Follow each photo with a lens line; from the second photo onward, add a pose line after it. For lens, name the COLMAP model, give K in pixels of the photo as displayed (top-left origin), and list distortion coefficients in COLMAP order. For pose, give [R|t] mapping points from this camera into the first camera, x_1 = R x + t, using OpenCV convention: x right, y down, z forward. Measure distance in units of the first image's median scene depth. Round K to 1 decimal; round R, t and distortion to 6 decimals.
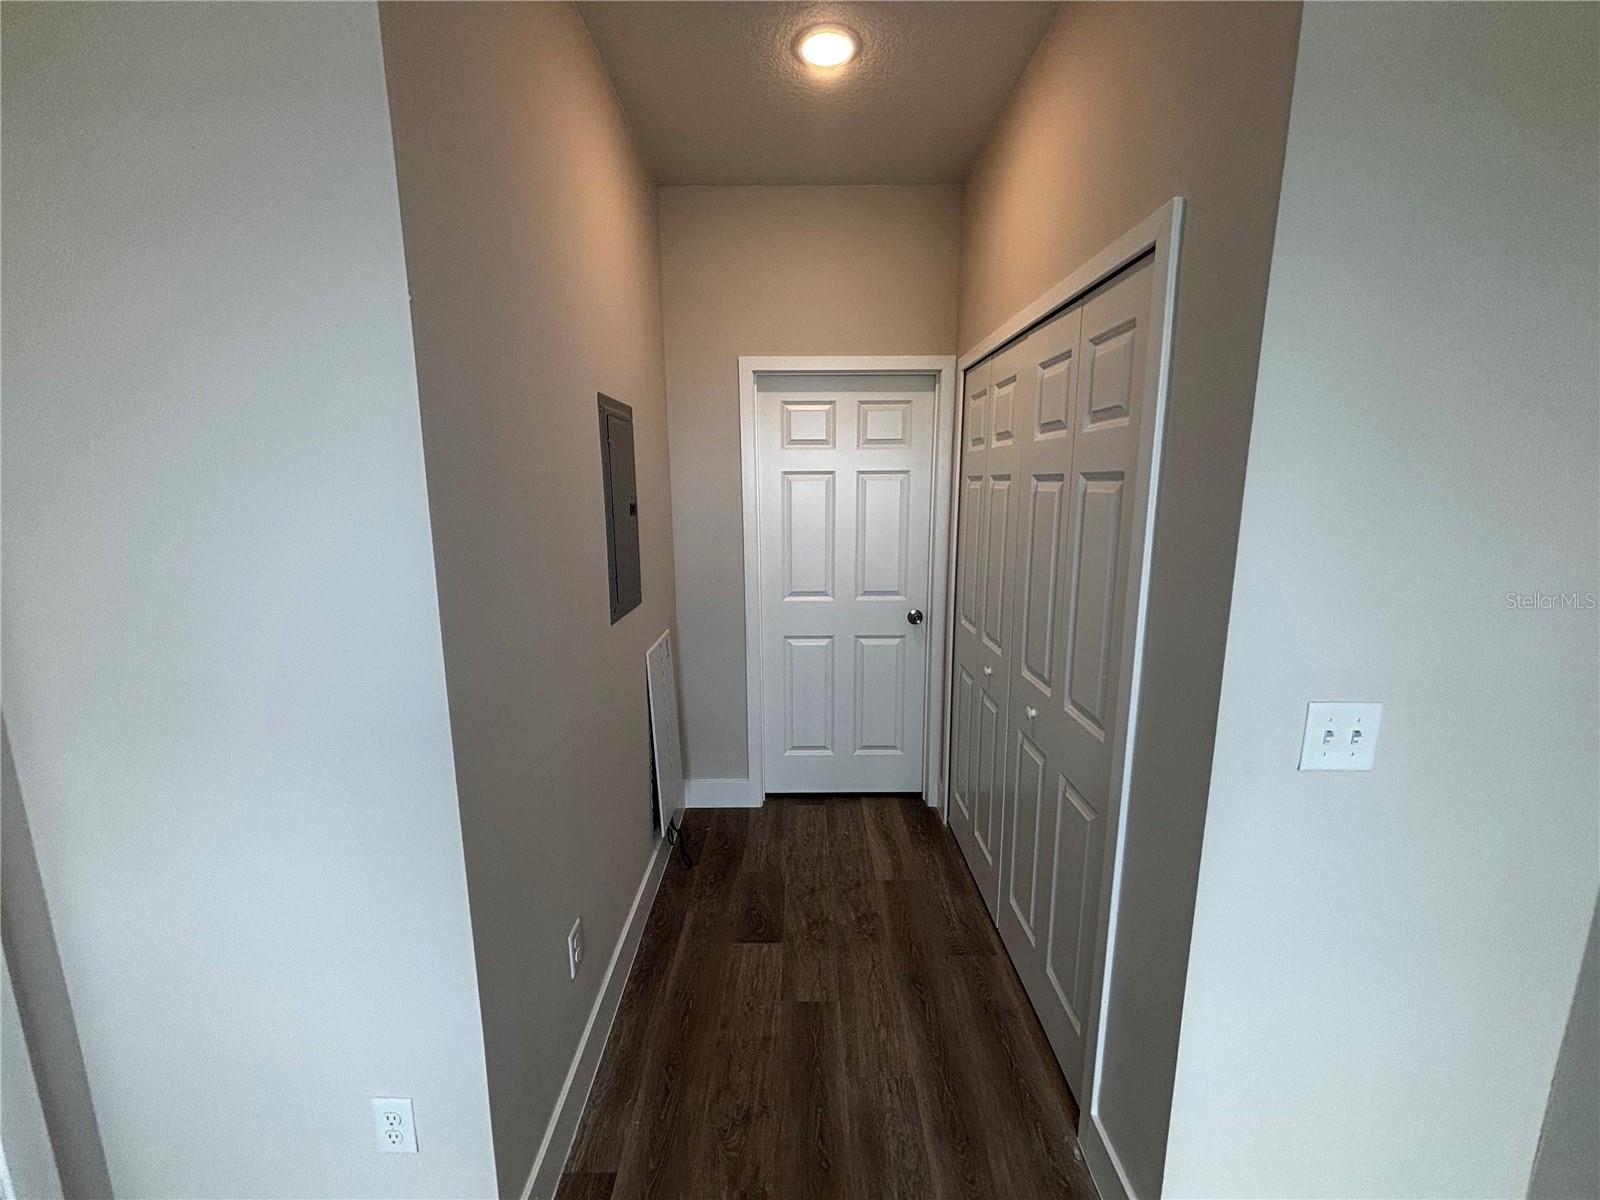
lens RADIAL K [[651.9, 0, 793.9], [0, 651.9, 596.9], [0, 0, 1]] dist [0.008089, -0.001841]
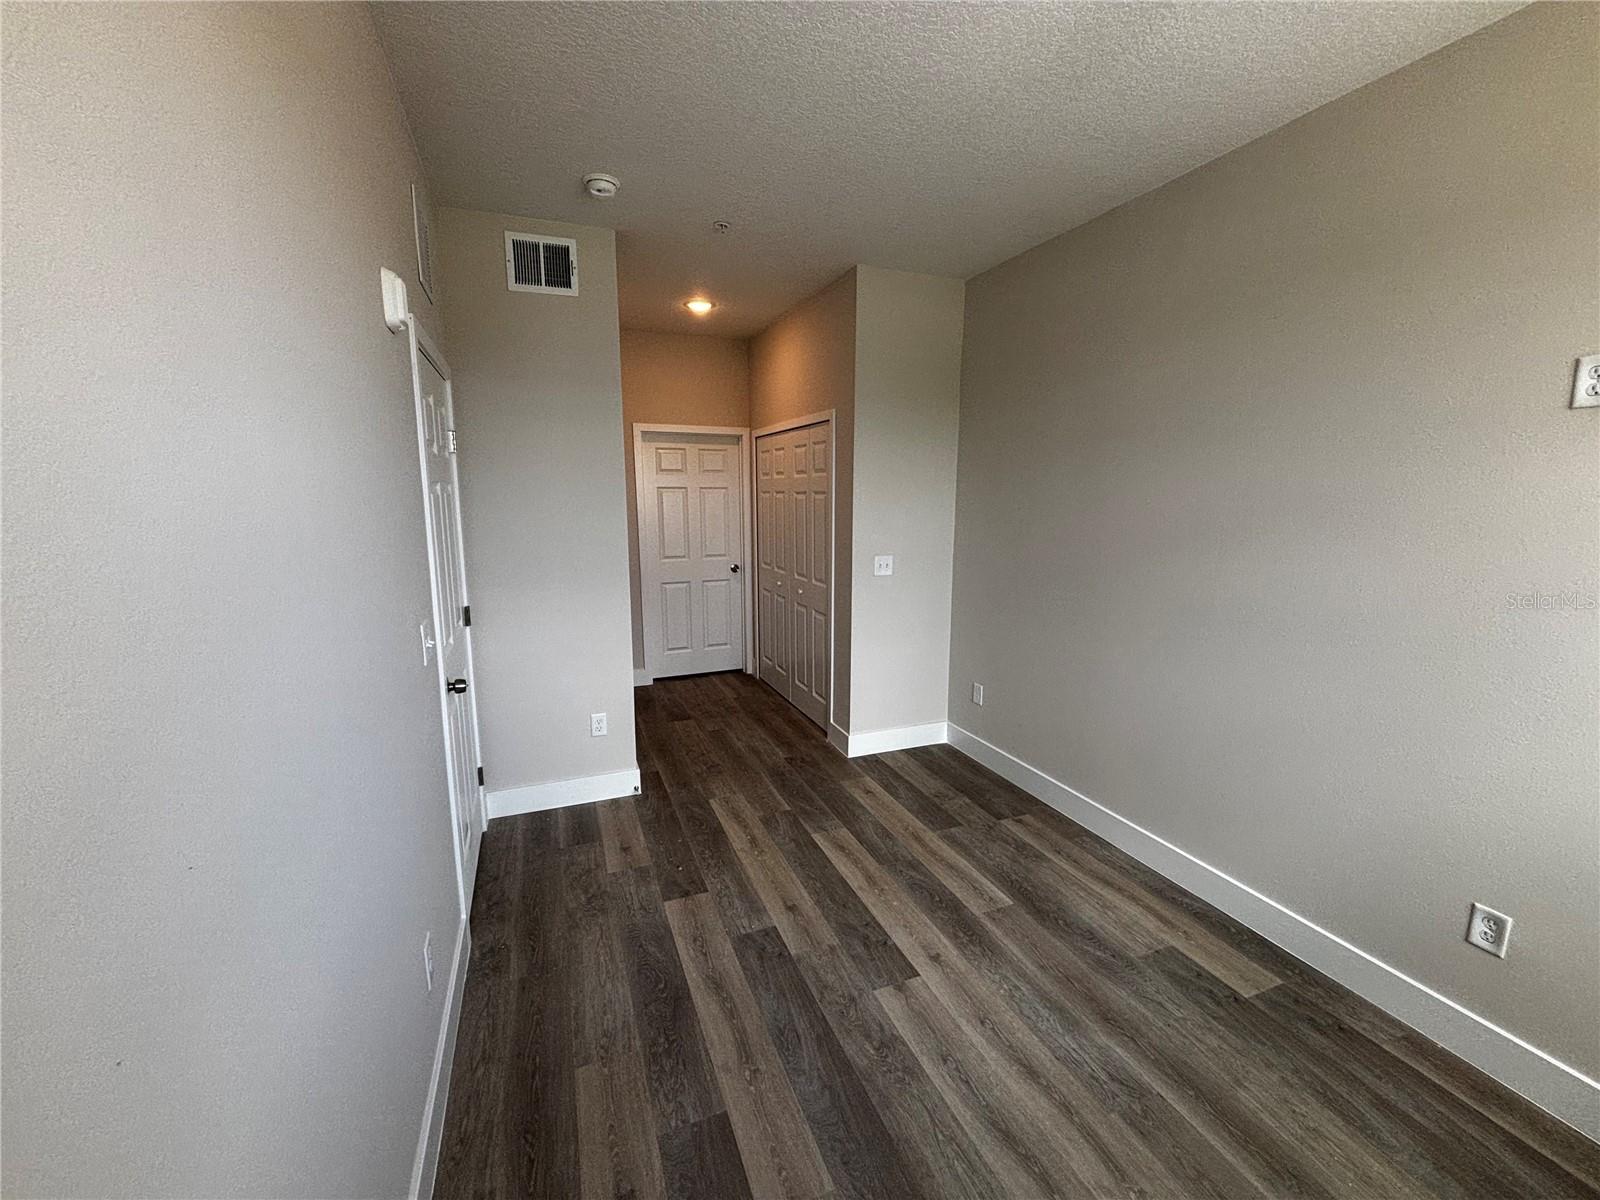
lens RADIAL K [[651.9, 0, 802.8], [0, 651.9, 598.5], [0, 0, 1]] dist [0.008089, -0.001841]
pose [[0.925330, -0.057254, 0.374814, -0.335419], [0.062317, 0.998055, -0.001392, 0.135301], [-0.374006, 0.024645, 0.927099, -0.779371]]
